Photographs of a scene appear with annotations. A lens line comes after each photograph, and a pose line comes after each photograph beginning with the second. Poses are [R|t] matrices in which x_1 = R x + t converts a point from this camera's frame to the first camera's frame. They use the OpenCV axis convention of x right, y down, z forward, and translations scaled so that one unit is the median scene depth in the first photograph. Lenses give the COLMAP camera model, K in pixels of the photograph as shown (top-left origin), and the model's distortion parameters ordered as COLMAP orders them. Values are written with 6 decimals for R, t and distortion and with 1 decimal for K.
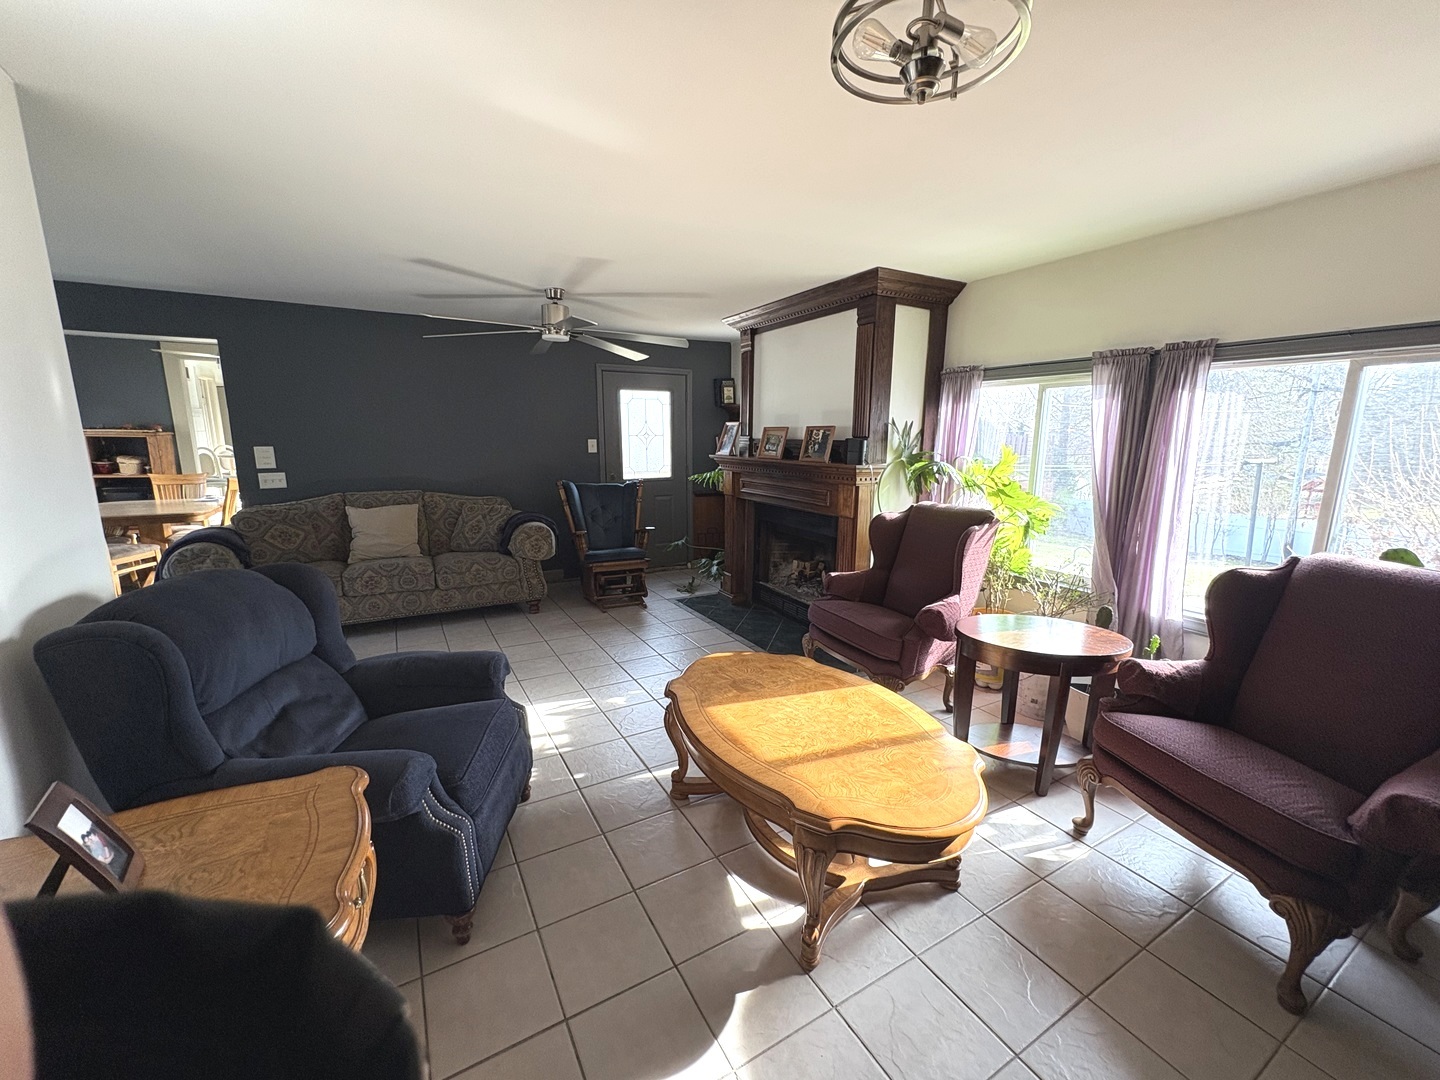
lens RADIAL K [[574.2, 0, 720.4], [0, 574.2, 539.9], [0, 0, 1]] dist [0.000803, 0.000185]
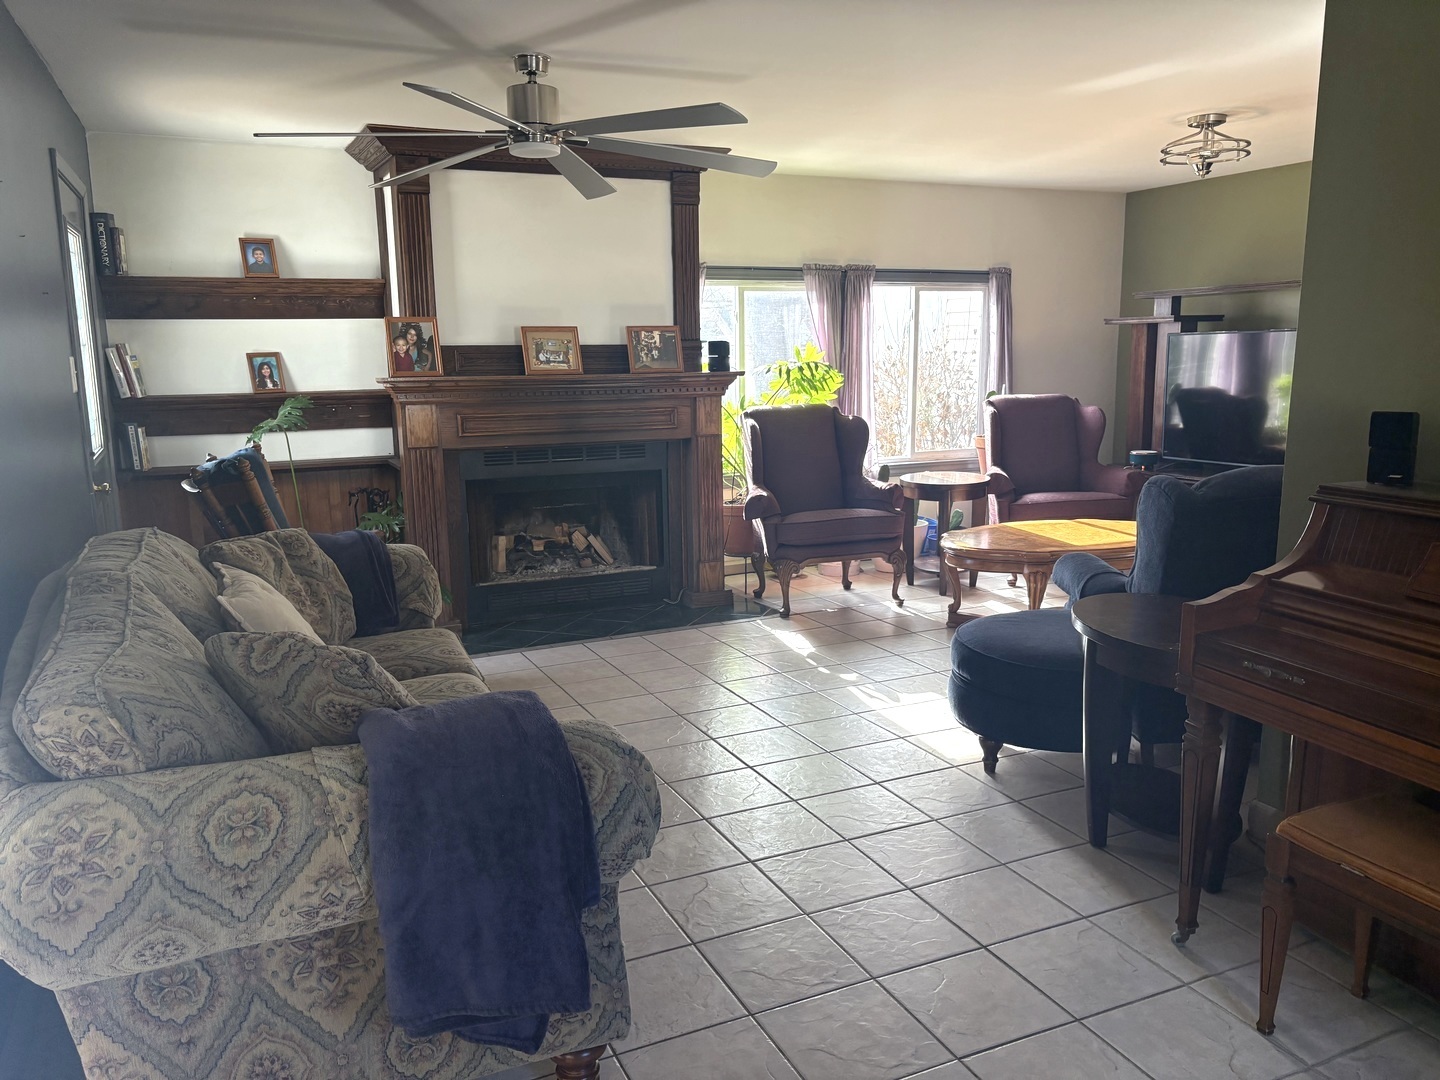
lens RADIAL K [[1091.7, 0, 711.8], [0, 1091.7, 546.9], [0, 0, 1]] dist [0.051816, -0.056004]
pose [[0.096973, -0.190834, 0.976821, -1.395013], [0.192081, 0.966584, 0.169766, -0.154145], [-0.976576, 0.171166, 0.130388, 0.829339]]
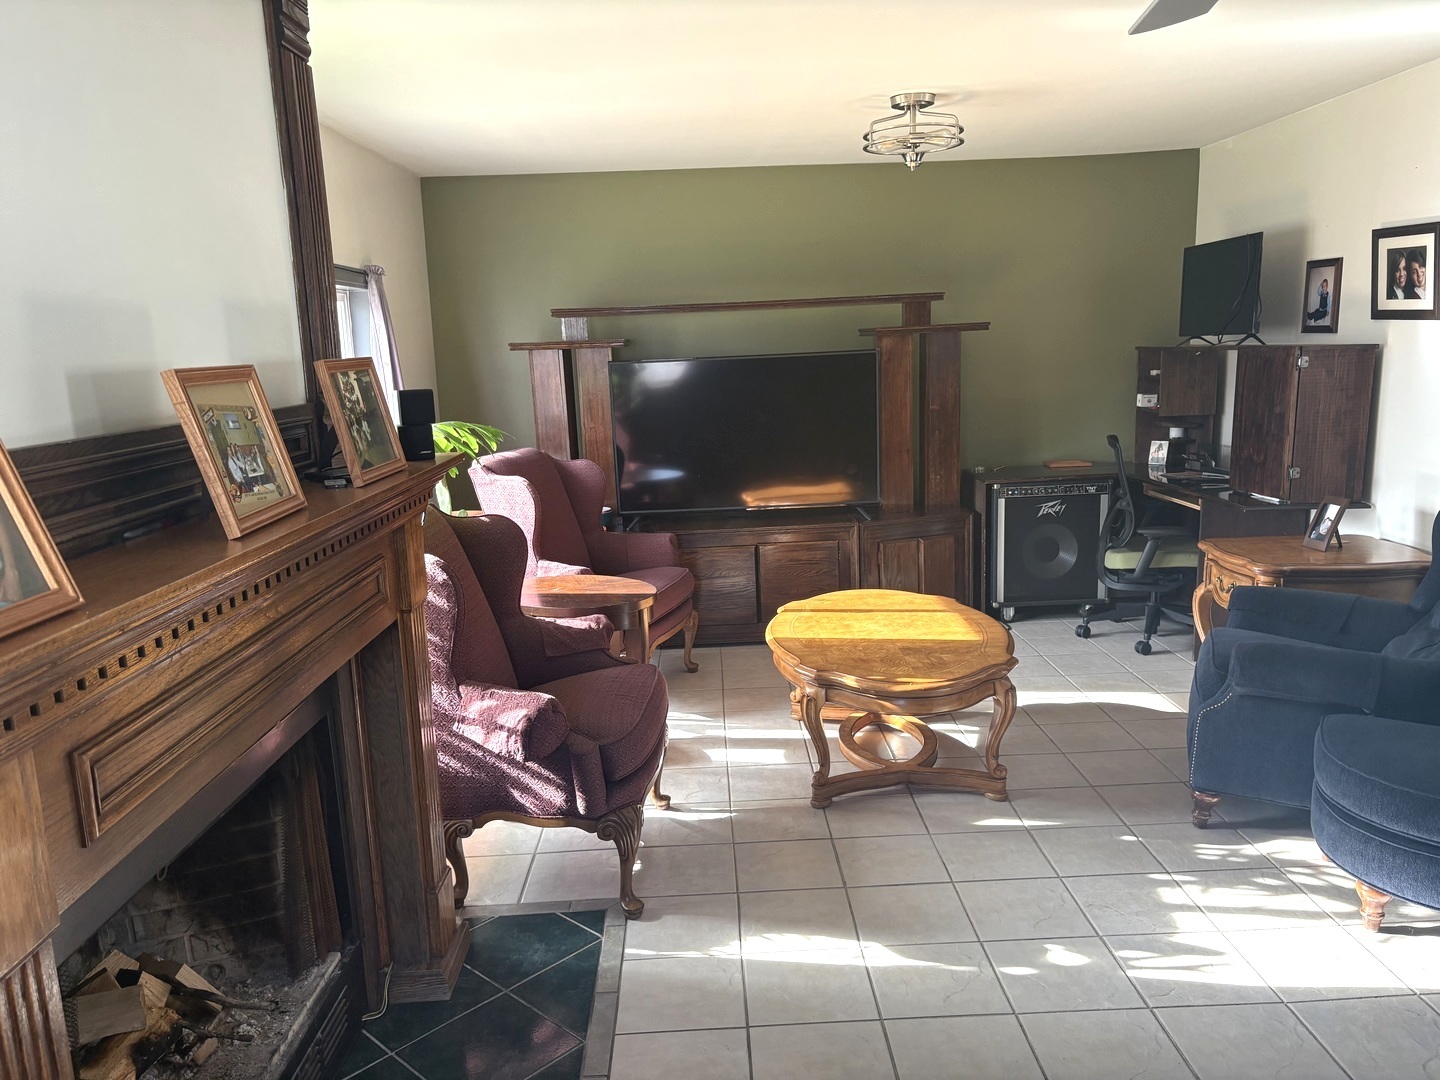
lens RADIAL K [[1091.7, 0, 715.7], [0, 1091.7, 549.5], [0, 0, 1]] dist [0.051816, -0.056004]
pose [[-0.870999, -0.076660, 0.485266, -0.291545], [0.110173, 0.932114, 0.345000, -0.298288], [-0.478771, 0.353958, -0.803425, 1.485240]]
